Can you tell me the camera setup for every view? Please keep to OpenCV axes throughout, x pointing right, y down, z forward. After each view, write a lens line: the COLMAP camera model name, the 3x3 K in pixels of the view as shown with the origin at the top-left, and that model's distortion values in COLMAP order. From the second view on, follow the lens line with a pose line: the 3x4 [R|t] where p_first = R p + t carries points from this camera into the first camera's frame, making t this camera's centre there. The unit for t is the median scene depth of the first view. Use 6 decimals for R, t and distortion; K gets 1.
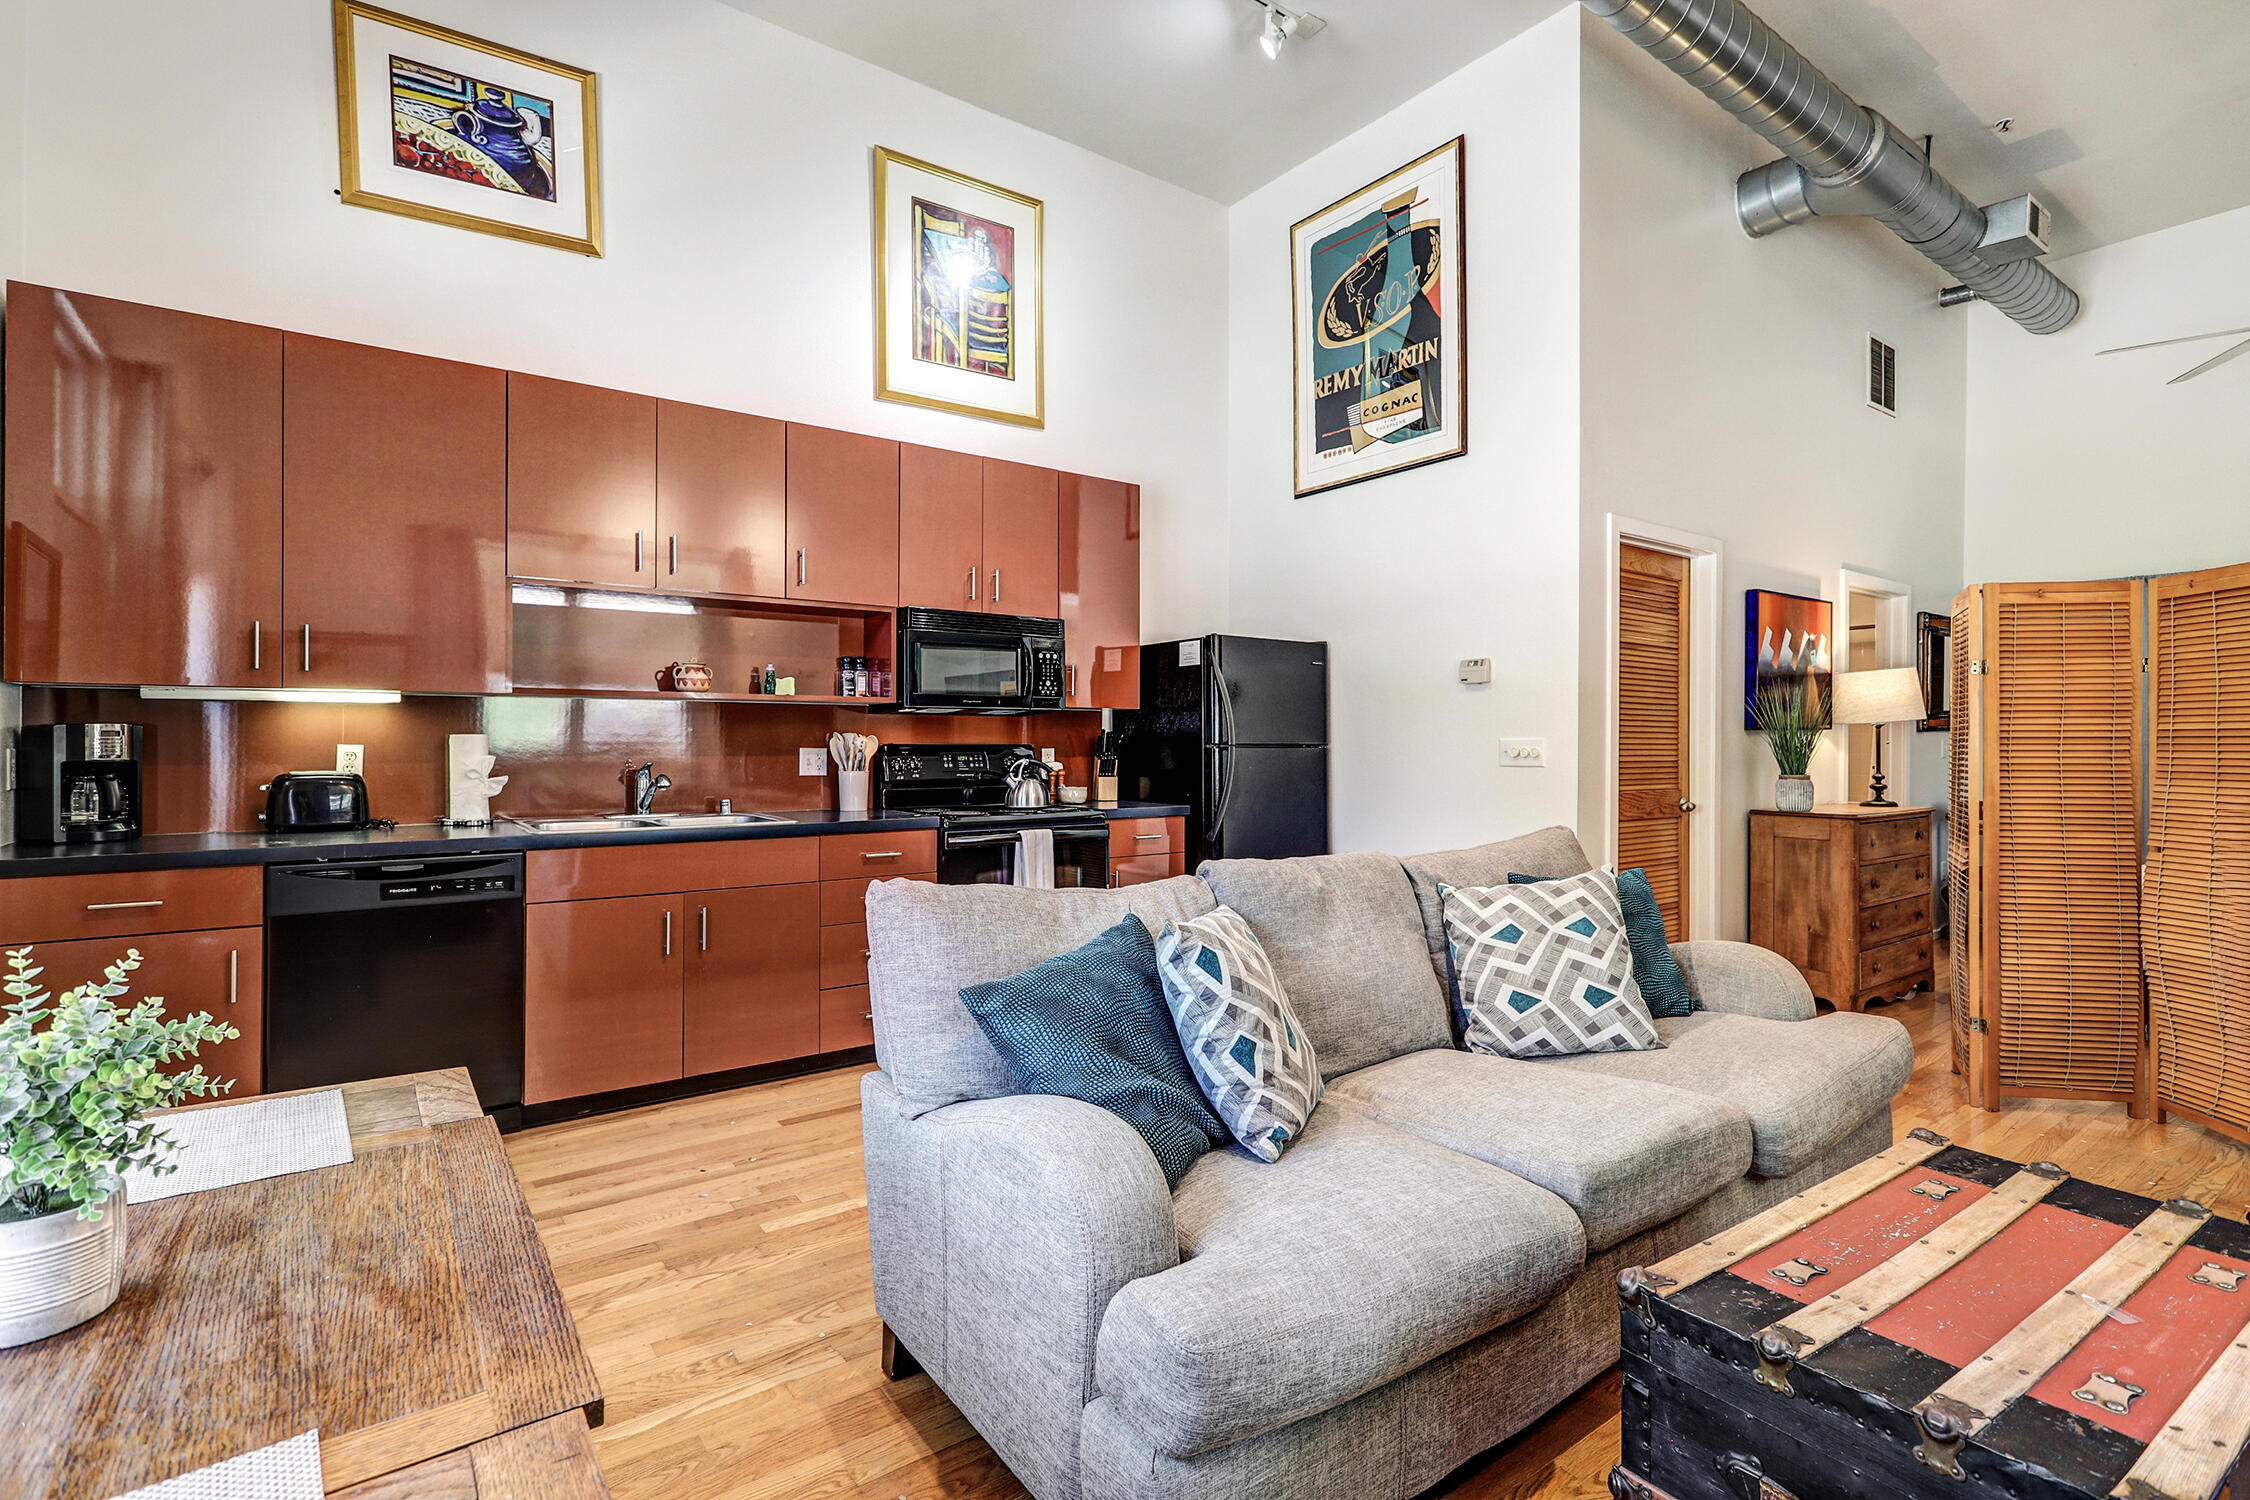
lens RADIAL K [[1065.9, 0, 1106.9], [0, 1065.9, 761.4], [0, 0, 1]] dist [0.010245, 0.001756]
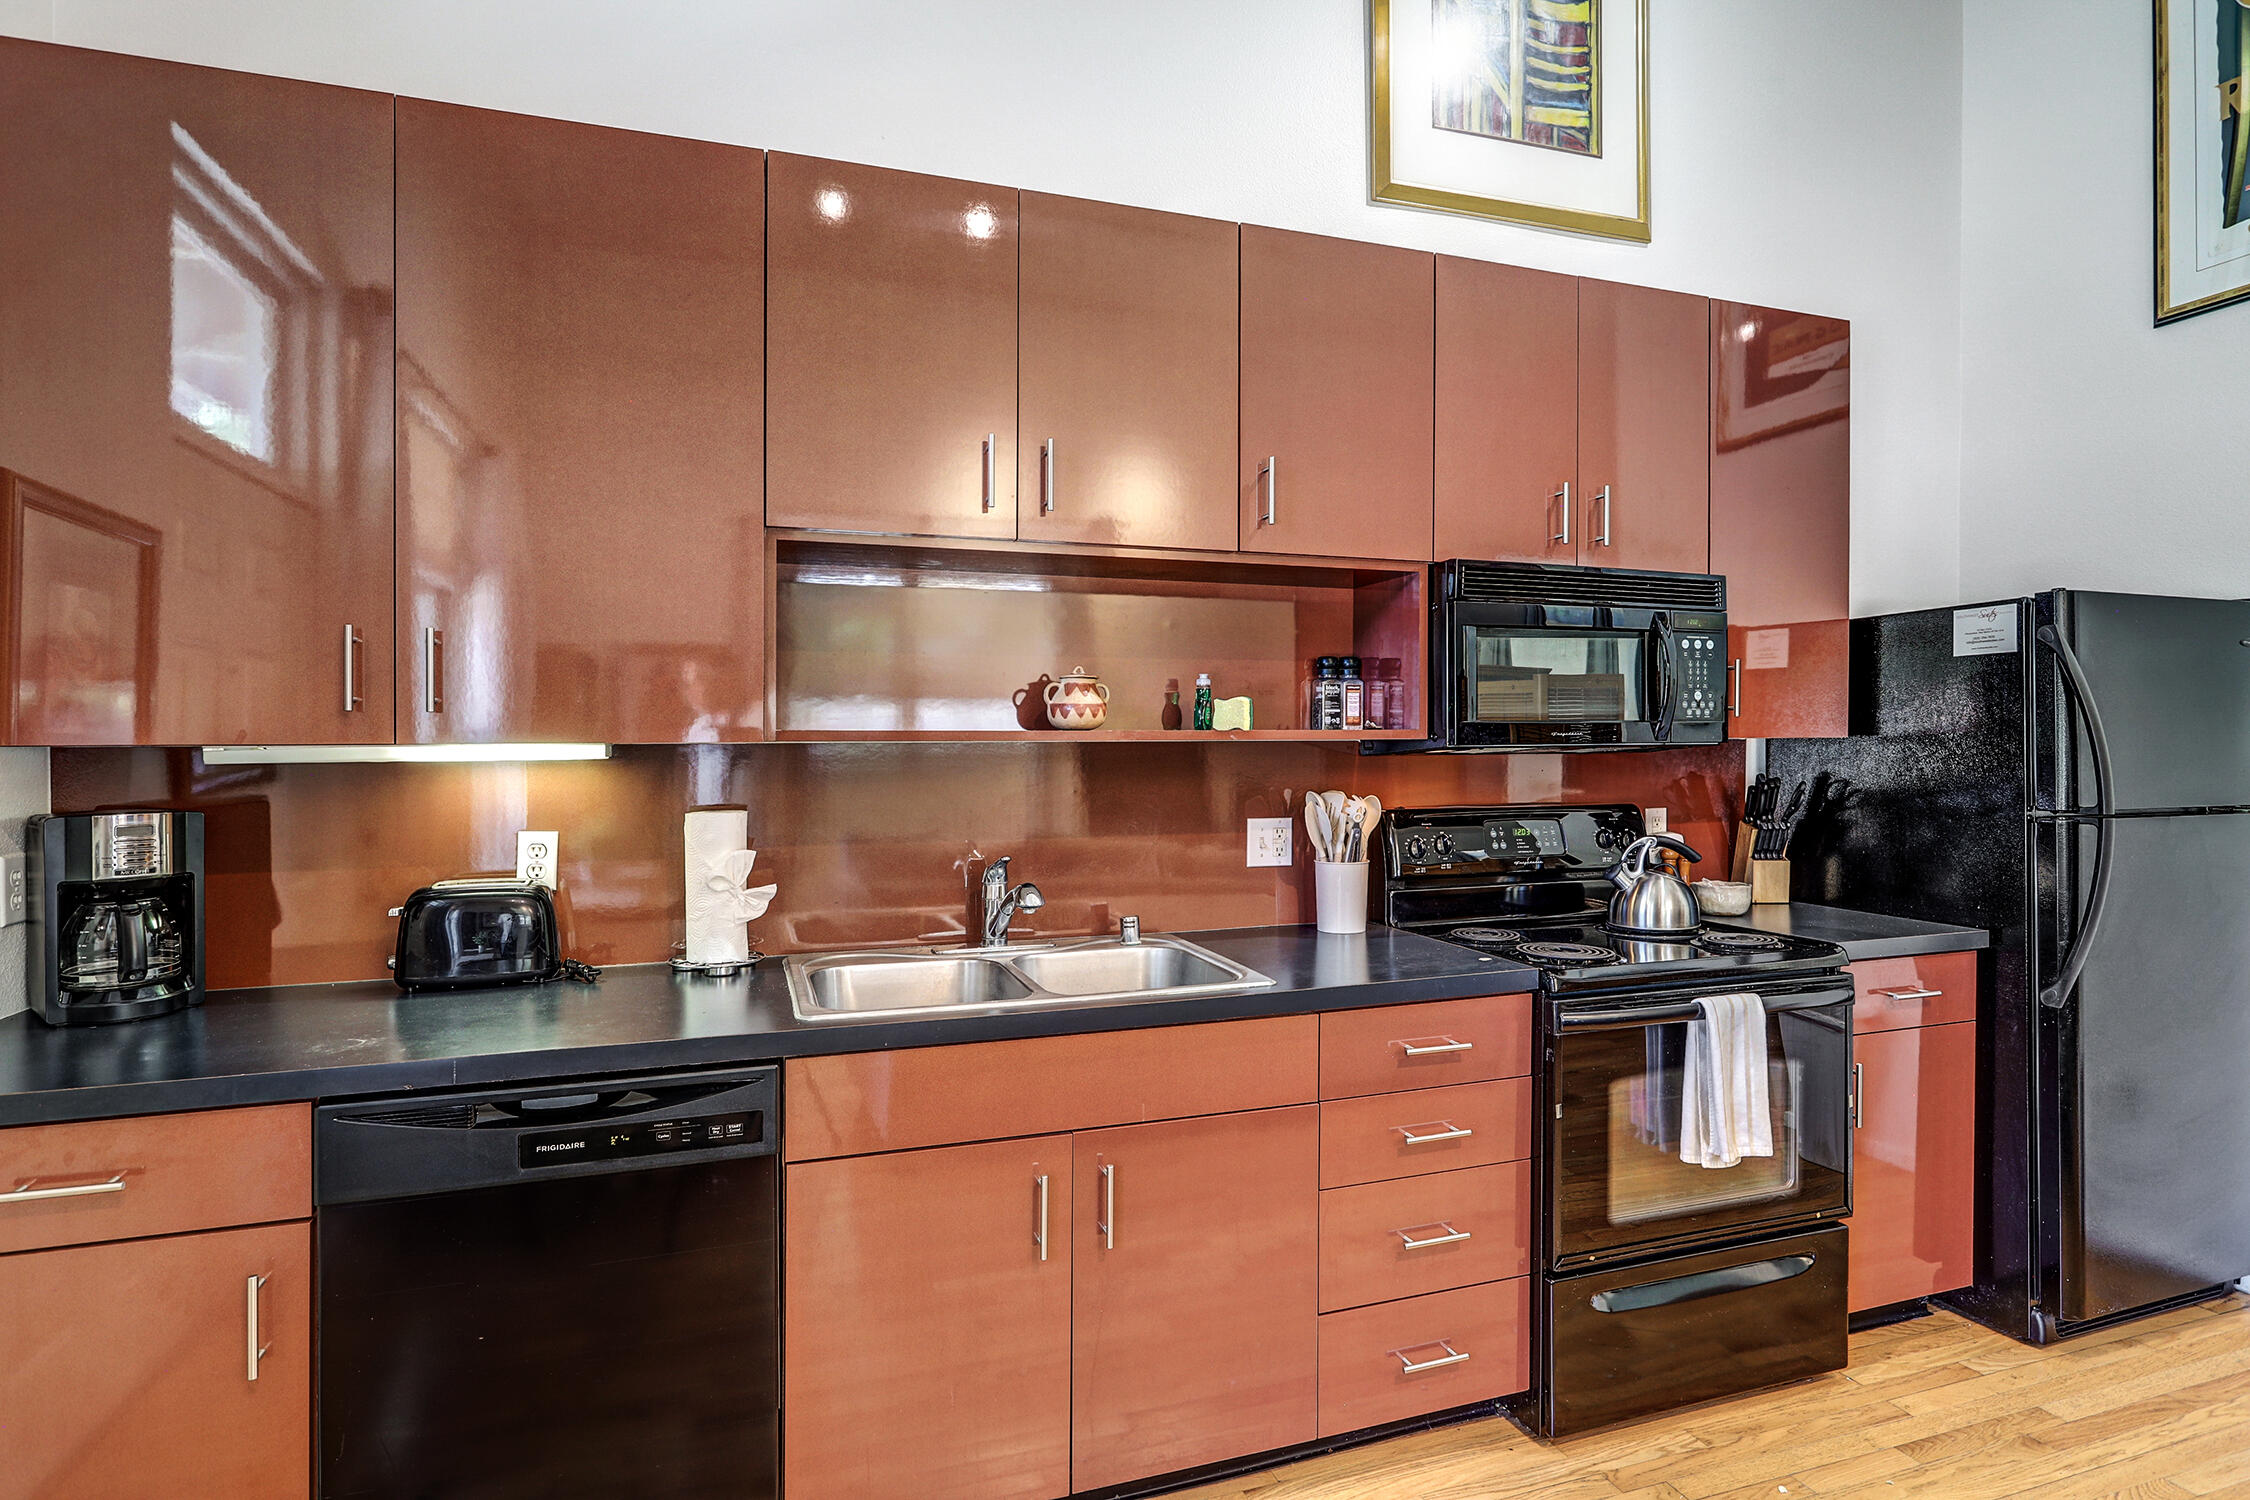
lens RADIAL K [[1137.4, 0, 1120.5], [0, 1137.4, 764.6], [0, 0, 1]] dist [-0.000359, 0.002617]
pose [[0.956890, -0.001775, -0.290446, -0.175165], [0.001418, 0.999998, -0.001440, -0.040627], [0.290448, 0.000966, 0.956890, 0.396151]]
